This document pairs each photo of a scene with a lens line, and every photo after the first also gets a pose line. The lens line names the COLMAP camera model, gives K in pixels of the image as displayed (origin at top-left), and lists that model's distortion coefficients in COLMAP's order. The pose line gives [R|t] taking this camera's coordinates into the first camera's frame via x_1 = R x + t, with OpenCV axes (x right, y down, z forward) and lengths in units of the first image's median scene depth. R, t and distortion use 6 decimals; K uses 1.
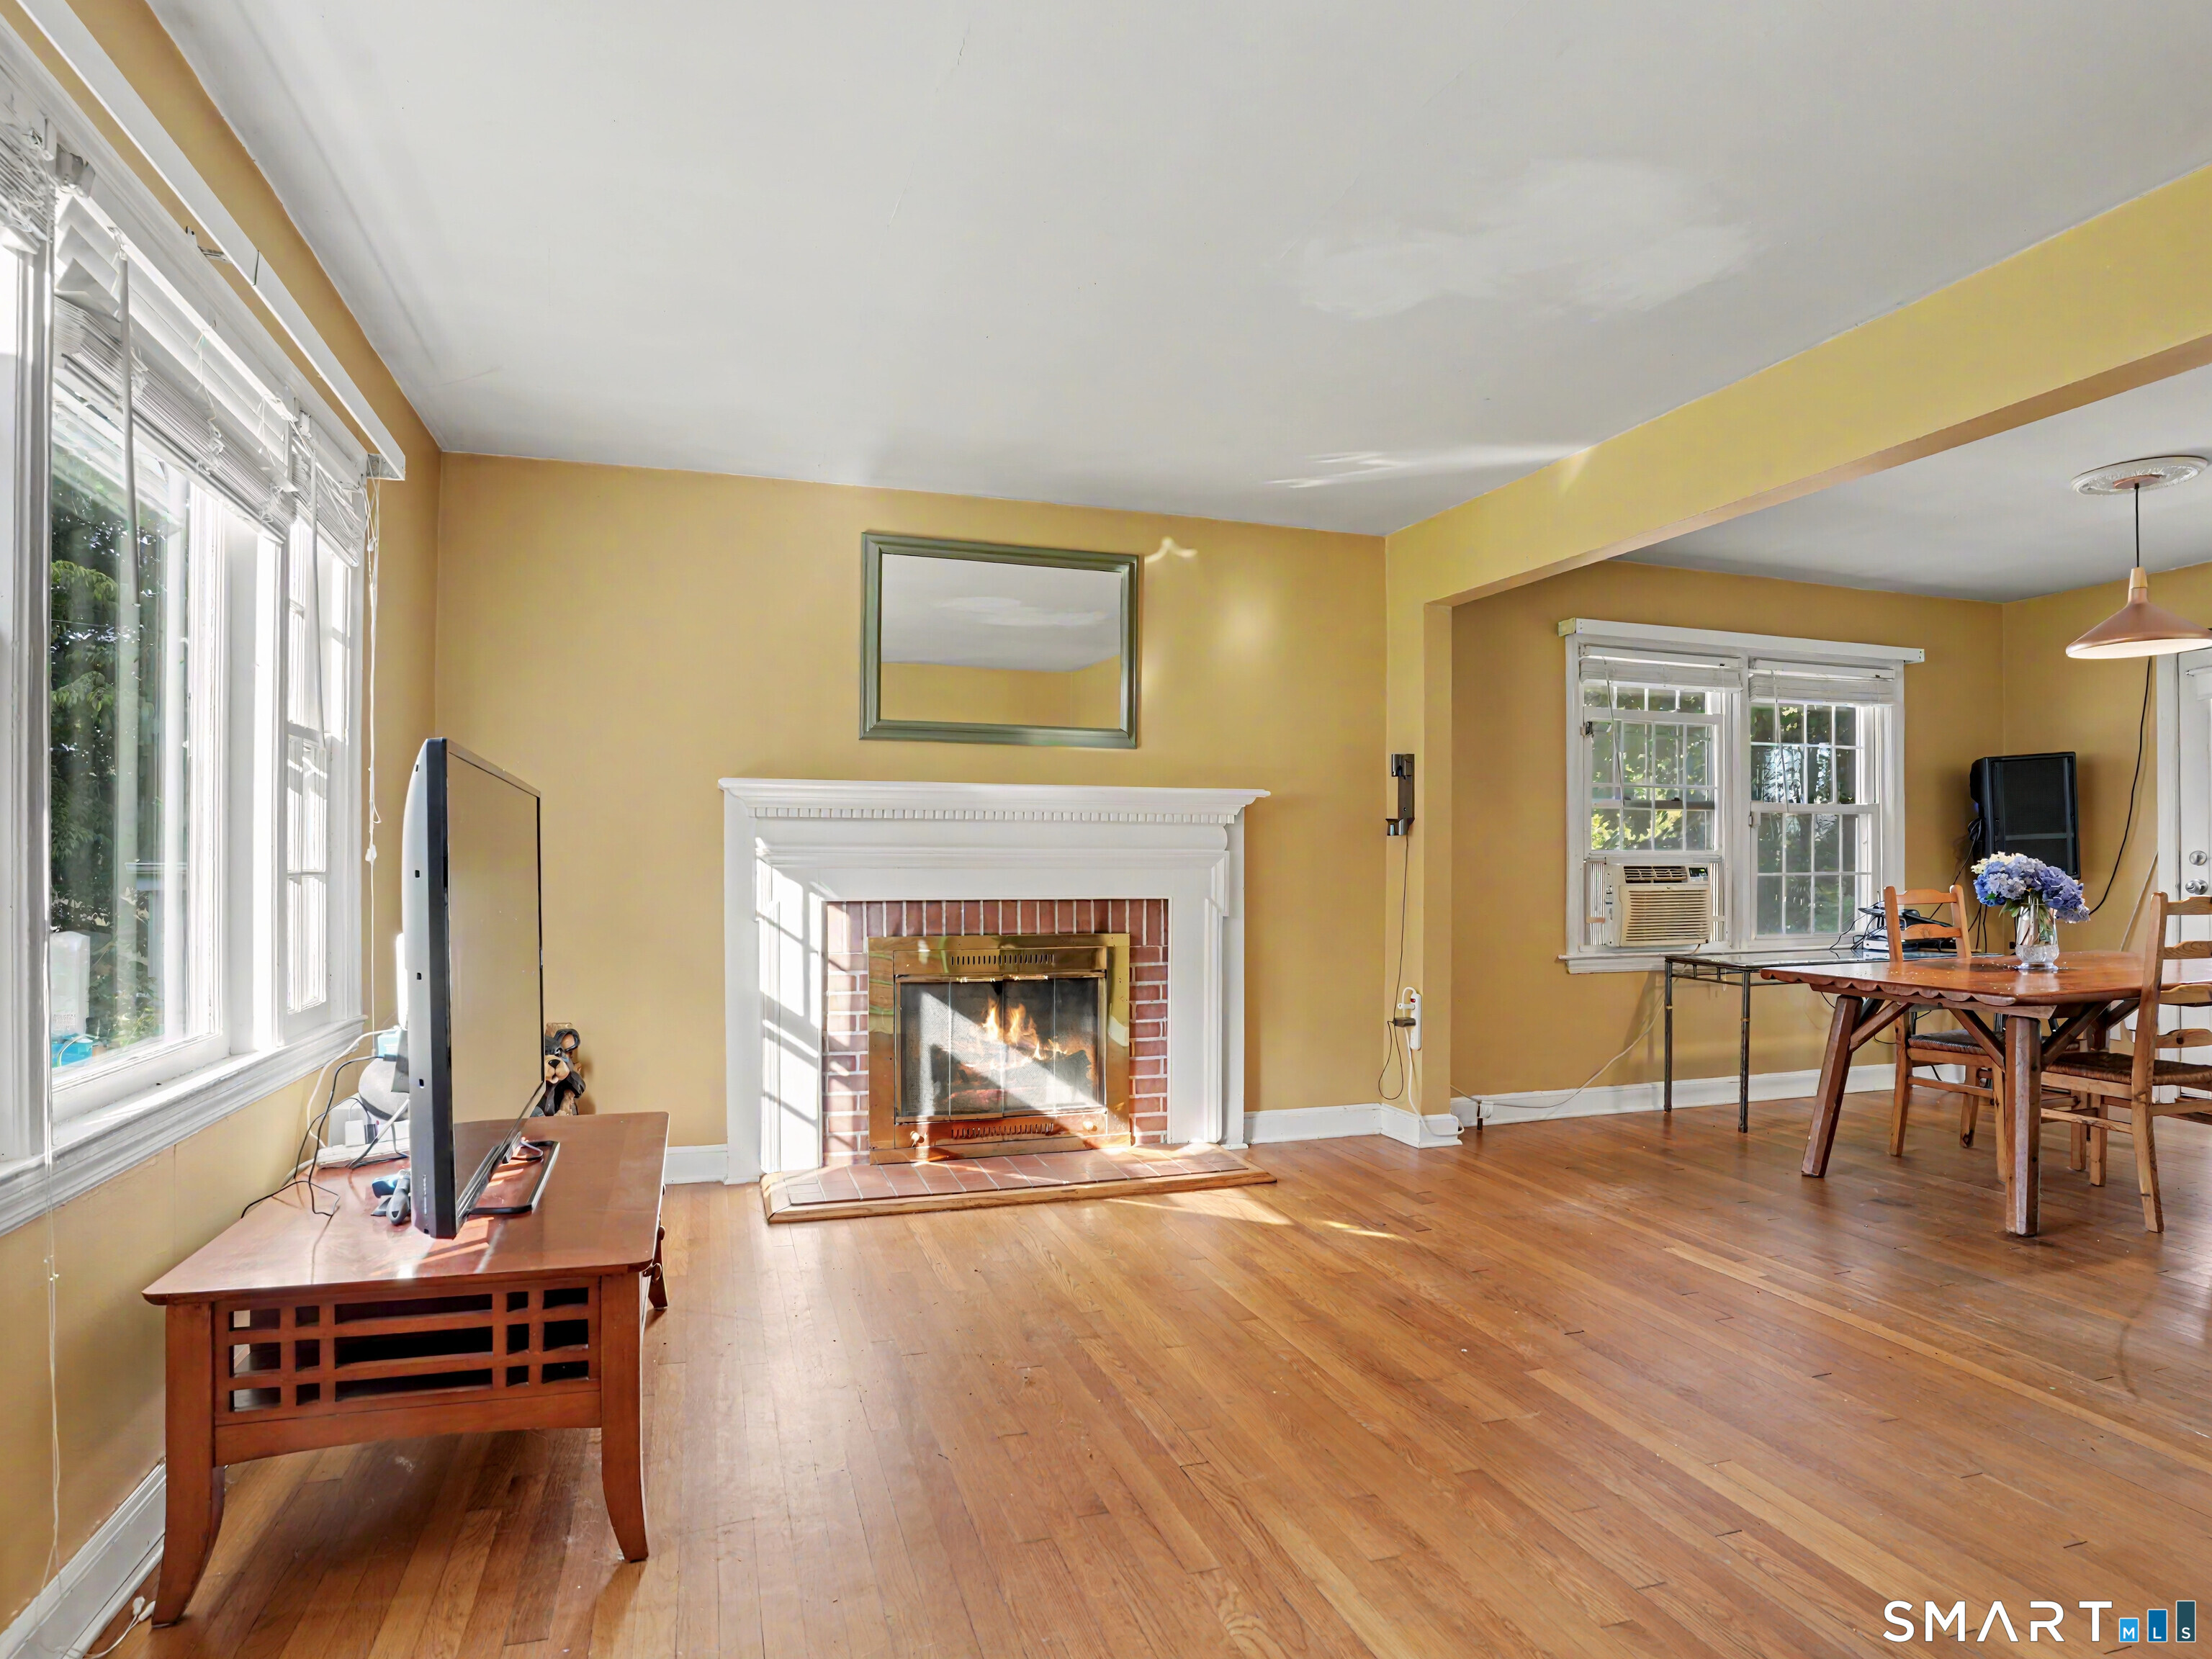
lens RADIAL K [[1239.7, 0, 1097.3], [0, 1239.7, 869.2], [0, 0, 1]] dist [-0.073155, 0.035638]
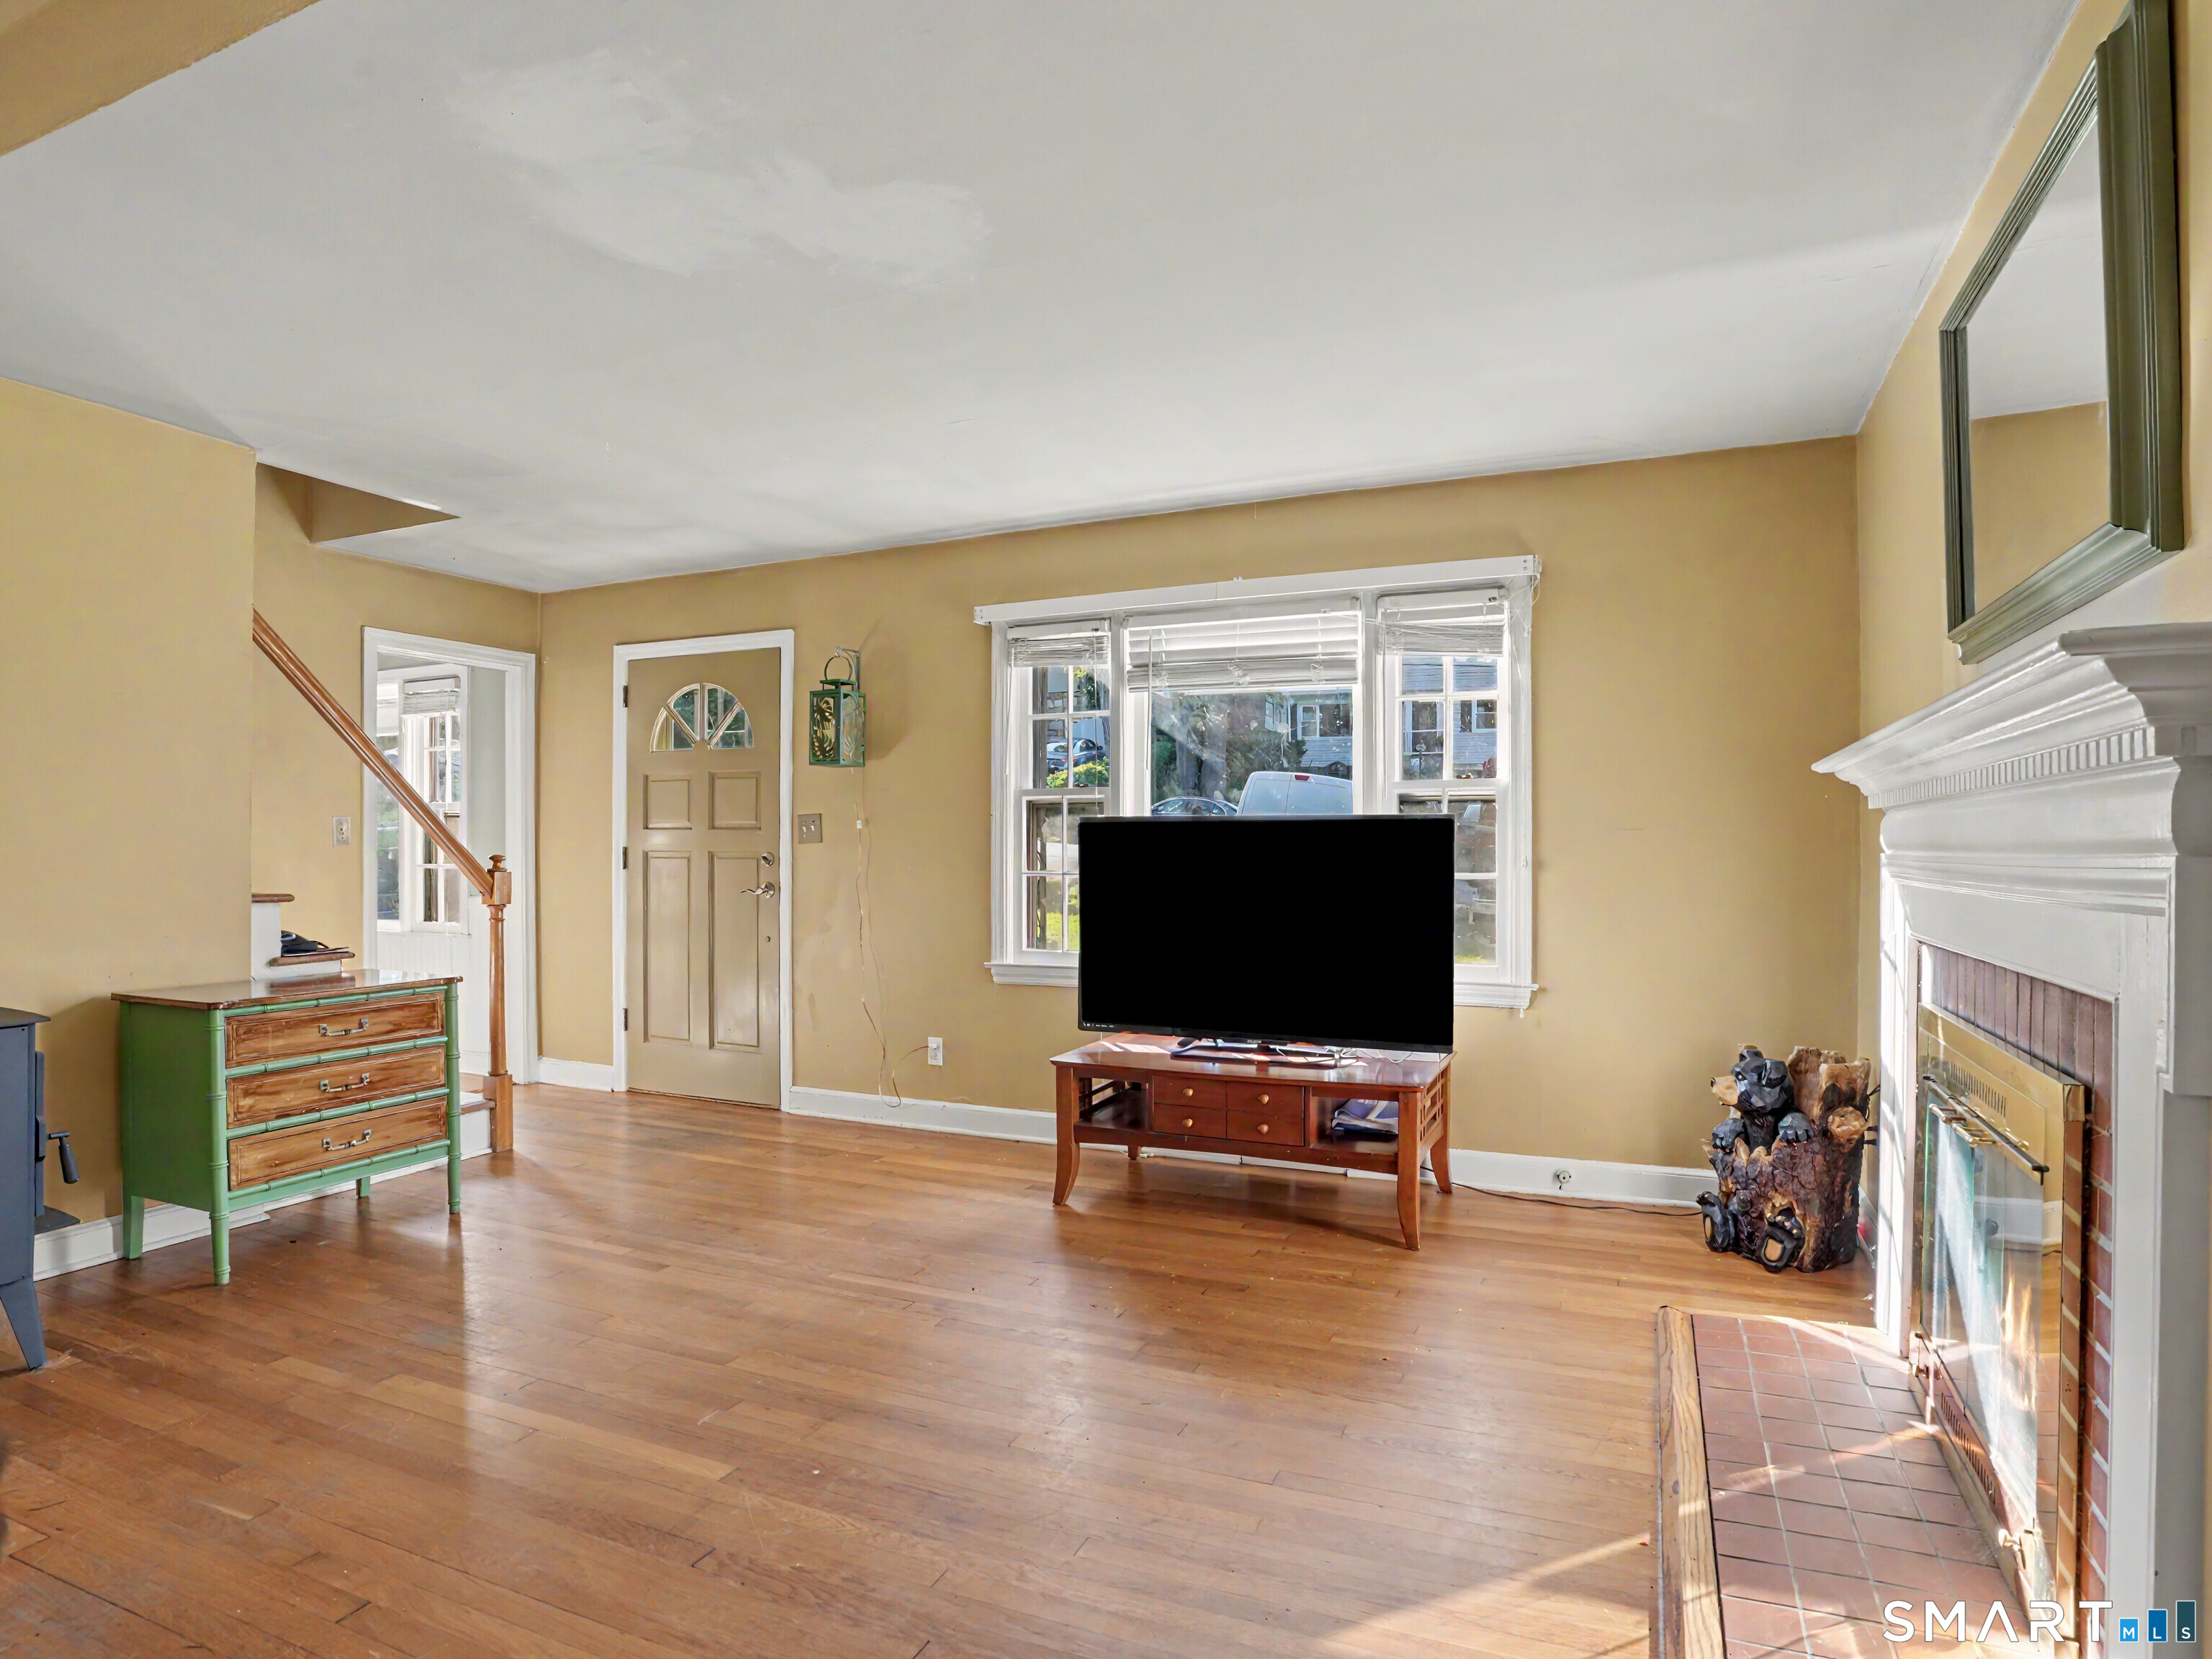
lens RADIAL K [[1239.7, 0, 1098.8], [0, 1239.7, 840.1], [0, 0, 1]] dist [-0.073155, 0.035638]
pose [[-0.670214, -0.004471, -0.742155, 0.441129], [0.001302, 0.999973, -0.007201, -0.016151], [0.742167, -0.005793, -0.670190, 0.950623]]
